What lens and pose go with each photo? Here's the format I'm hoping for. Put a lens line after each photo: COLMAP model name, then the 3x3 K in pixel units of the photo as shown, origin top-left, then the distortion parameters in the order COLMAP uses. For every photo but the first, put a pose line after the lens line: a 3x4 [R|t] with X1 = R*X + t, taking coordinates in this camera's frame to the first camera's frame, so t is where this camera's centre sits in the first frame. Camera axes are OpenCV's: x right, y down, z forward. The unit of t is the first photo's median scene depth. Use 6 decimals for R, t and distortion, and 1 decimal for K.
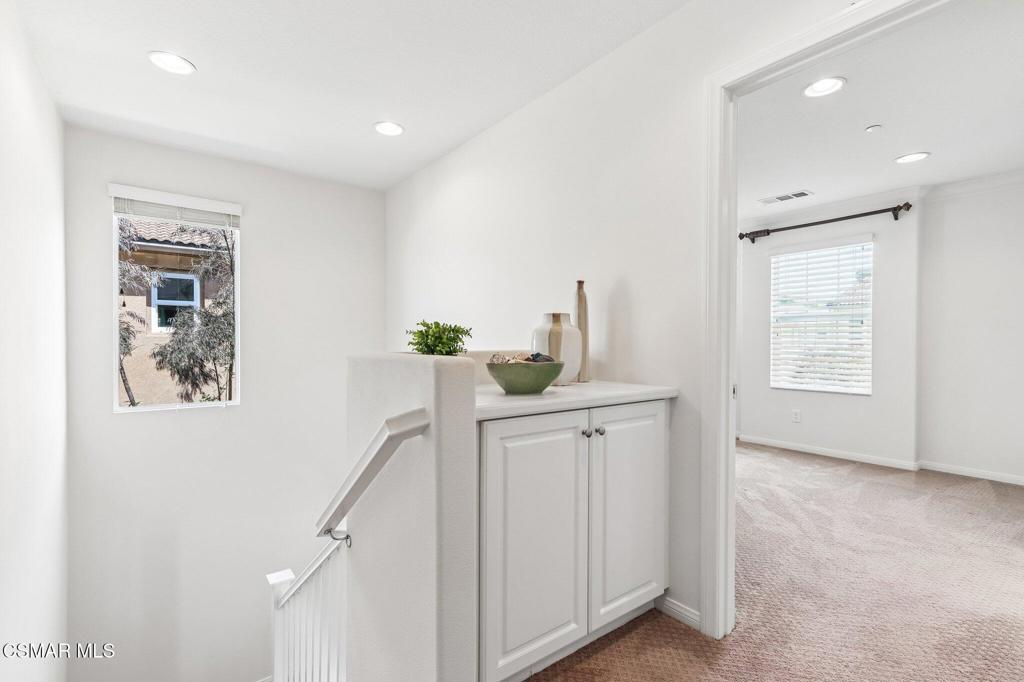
lens RADIAL K [[476.3, 0, 508.5], [0, 476.3, 346.3], [0, 0, 1]] dist [0.005115, 0.001601]
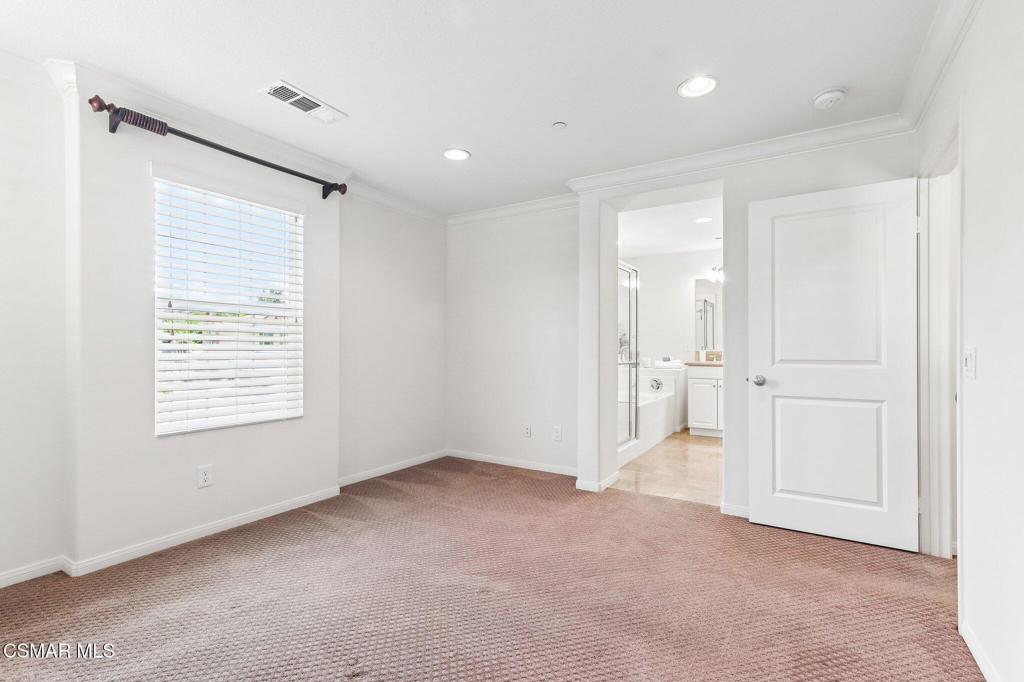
lens RADIAL K [[476.3, 0, 512.8], [0, 476.3, 346.3], [0, 0, 1]] dist [0.005115, 0.001601]
pose [[-0.362057, -0.006379, 0.932134, -0.069816], [-0.000389, 0.999978, 0.006692, -0.014955], [-0.932156, 0.002060, -0.362051, 0.961001]]
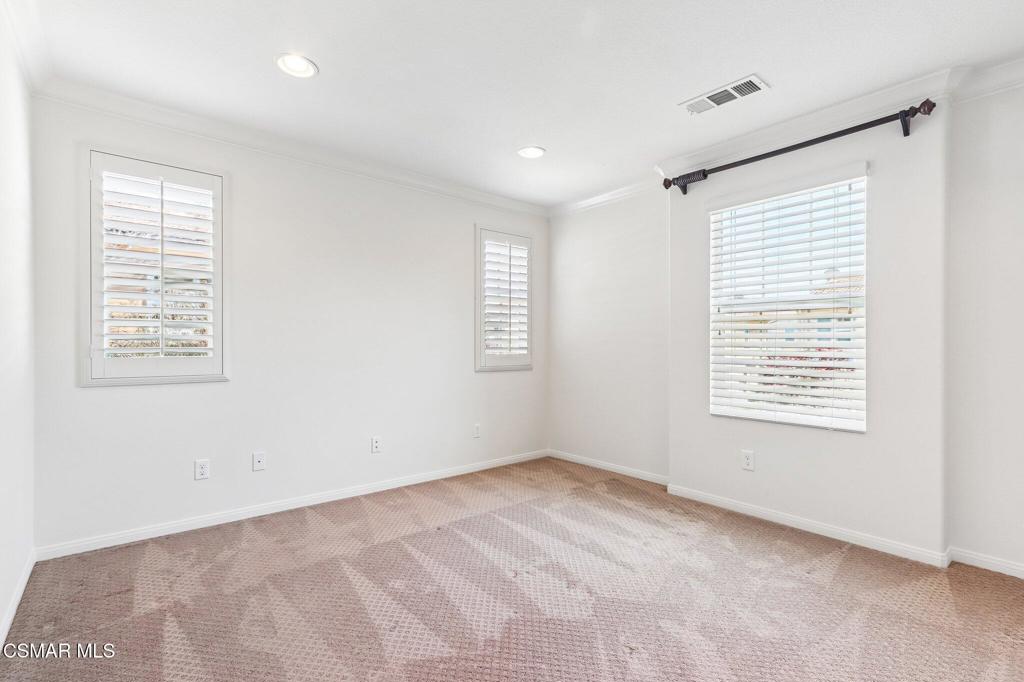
lens RADIAL K [[476.3, 0, 510.6], [0, 476.3, 346.4], [0, 0, 1]] dist [0.005115, 0.001601]
pose [[0.998761, -0.001003, 0.049746, 0.285419], [0.001408, 0.999966, -0.008104, -0.000877], [-0.049737, 0.008164, 0.998729, 0.424134]]
